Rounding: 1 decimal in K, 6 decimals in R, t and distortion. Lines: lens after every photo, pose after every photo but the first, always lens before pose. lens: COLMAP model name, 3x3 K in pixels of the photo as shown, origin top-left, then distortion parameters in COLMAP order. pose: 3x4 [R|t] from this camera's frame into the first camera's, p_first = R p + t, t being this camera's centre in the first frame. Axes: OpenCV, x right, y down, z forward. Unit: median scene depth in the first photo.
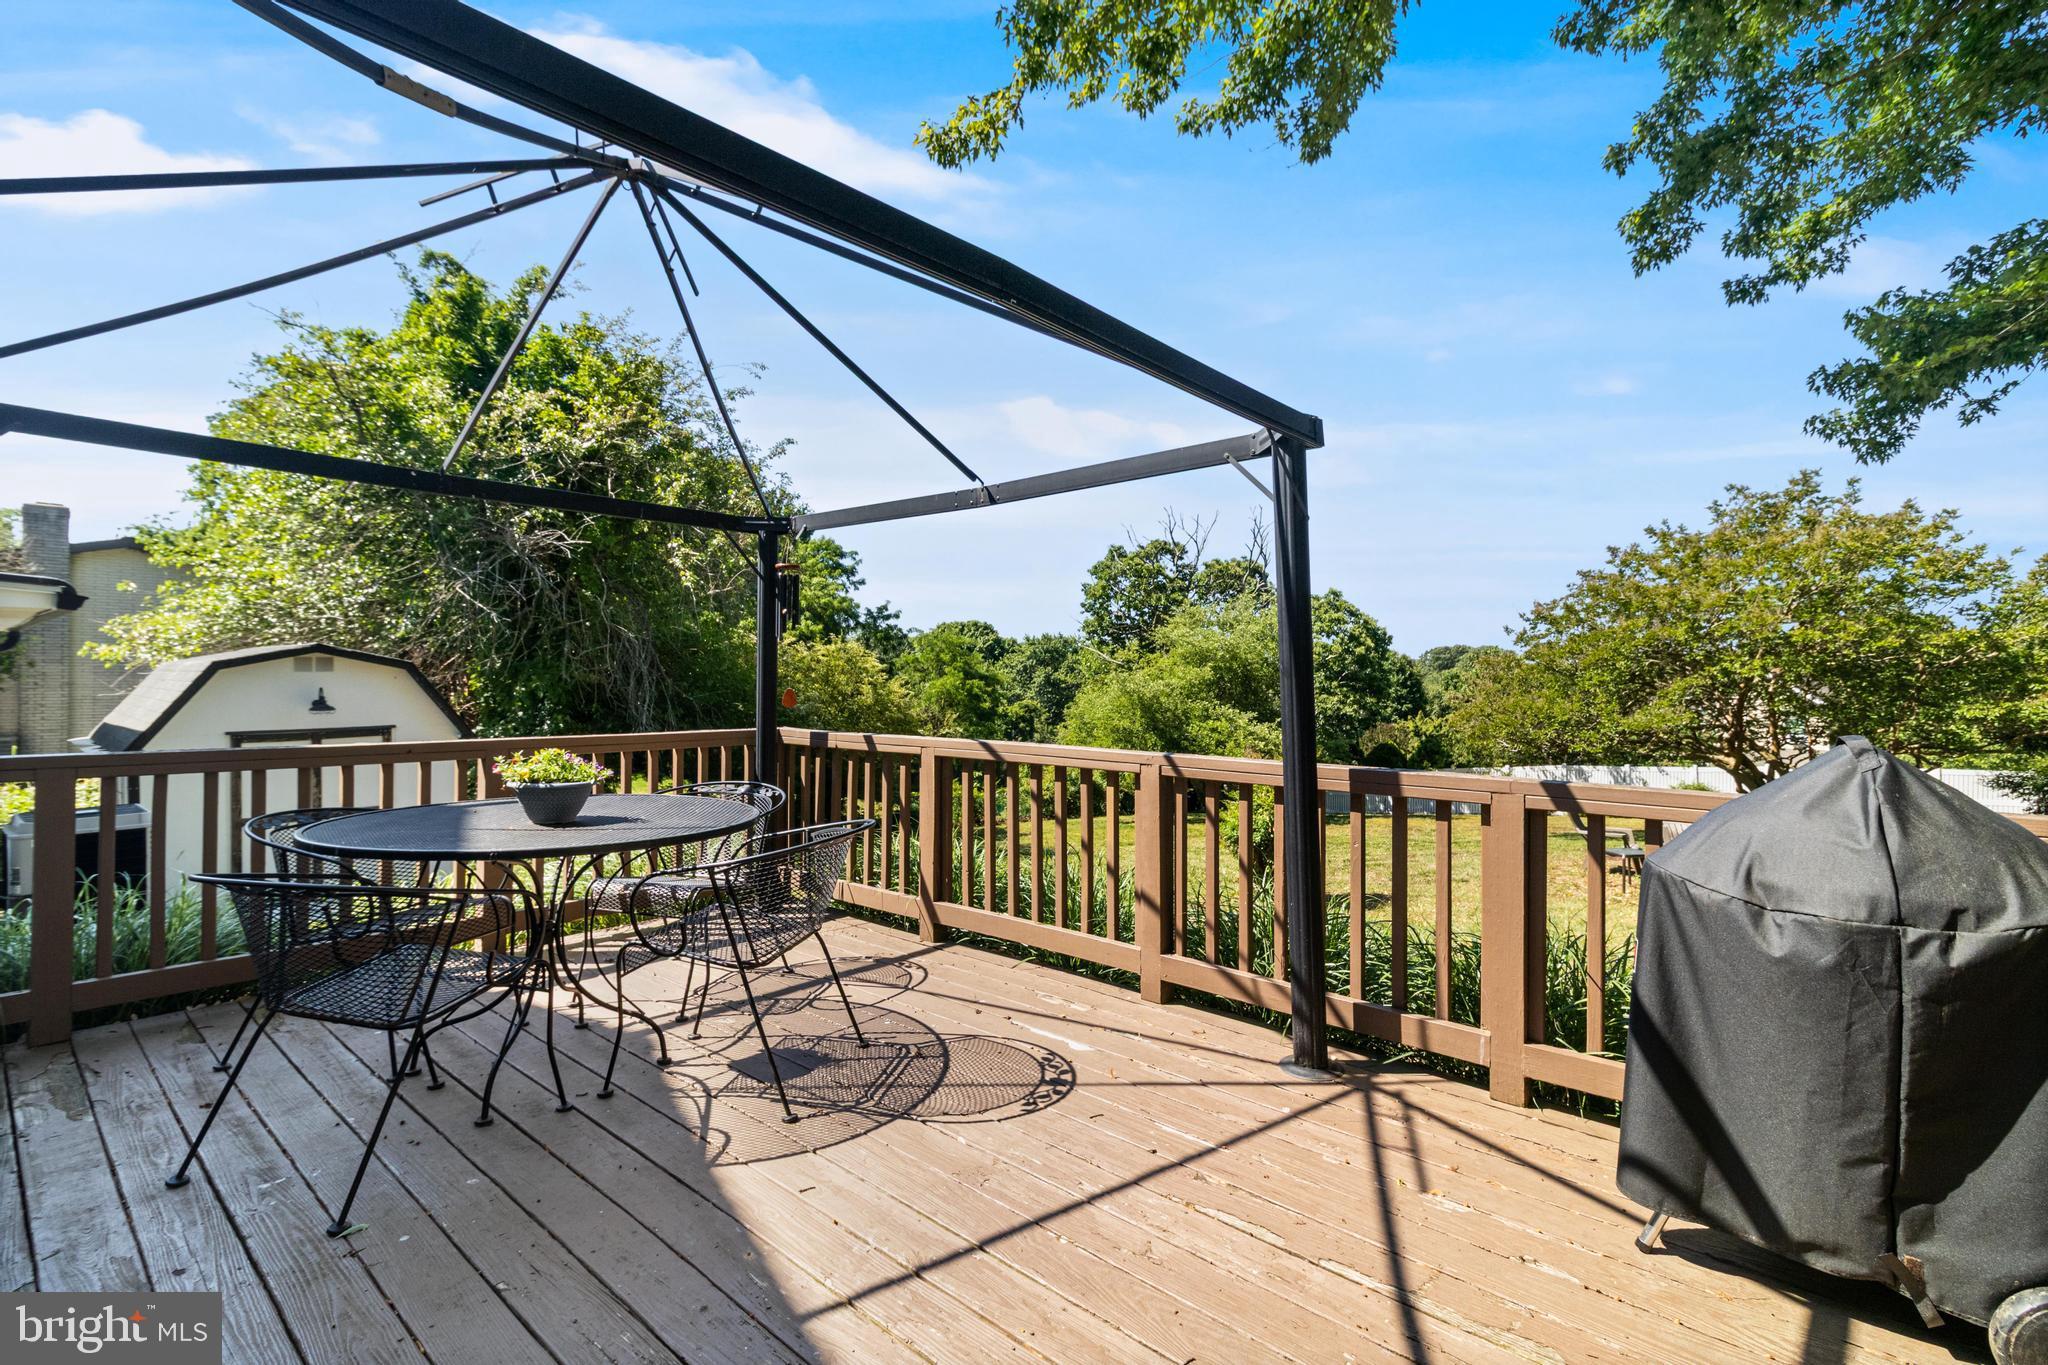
lens RADIAL K [[944.2, 0, 1035.9], [0, 944.2, 672.0], [0, 0, 1]] dist [0.000994, -0.000015]
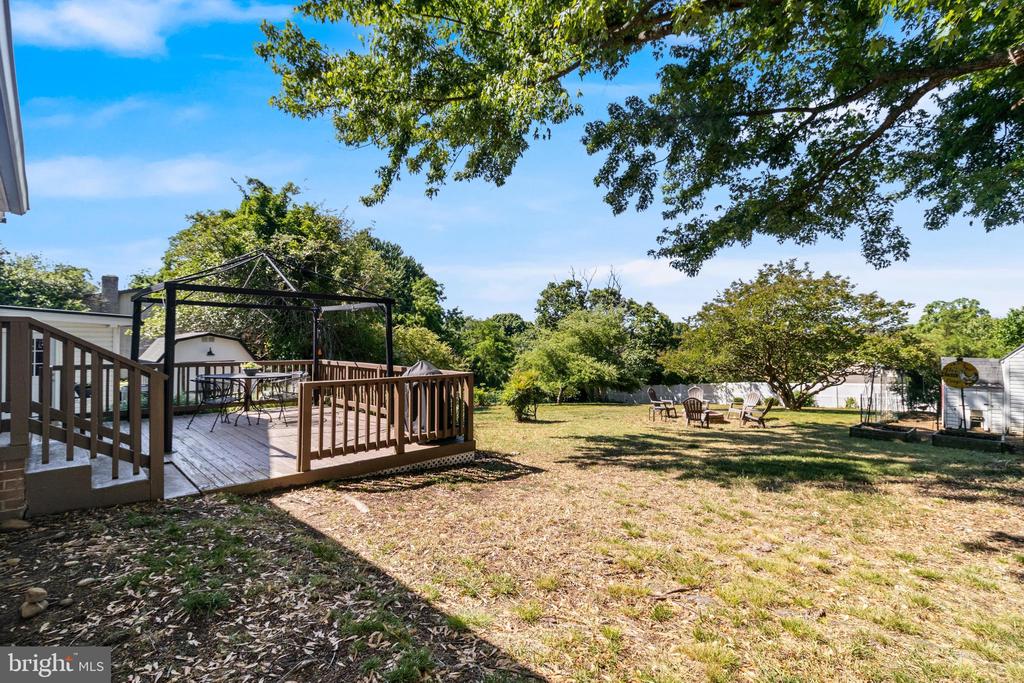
lens RADIAL K [[459.5, 0, 512.0], [0, 459.5, 341.5], [0, 0, 1]] dist [-0.000845, -0.000056]
pose [[0.997660, 0.001347, -0.068364, 0.157850], [-0.000791, 0.999966, 0.008167, -0.007959], [0.068372, -0.008094, 0.997627, -0.206645]]
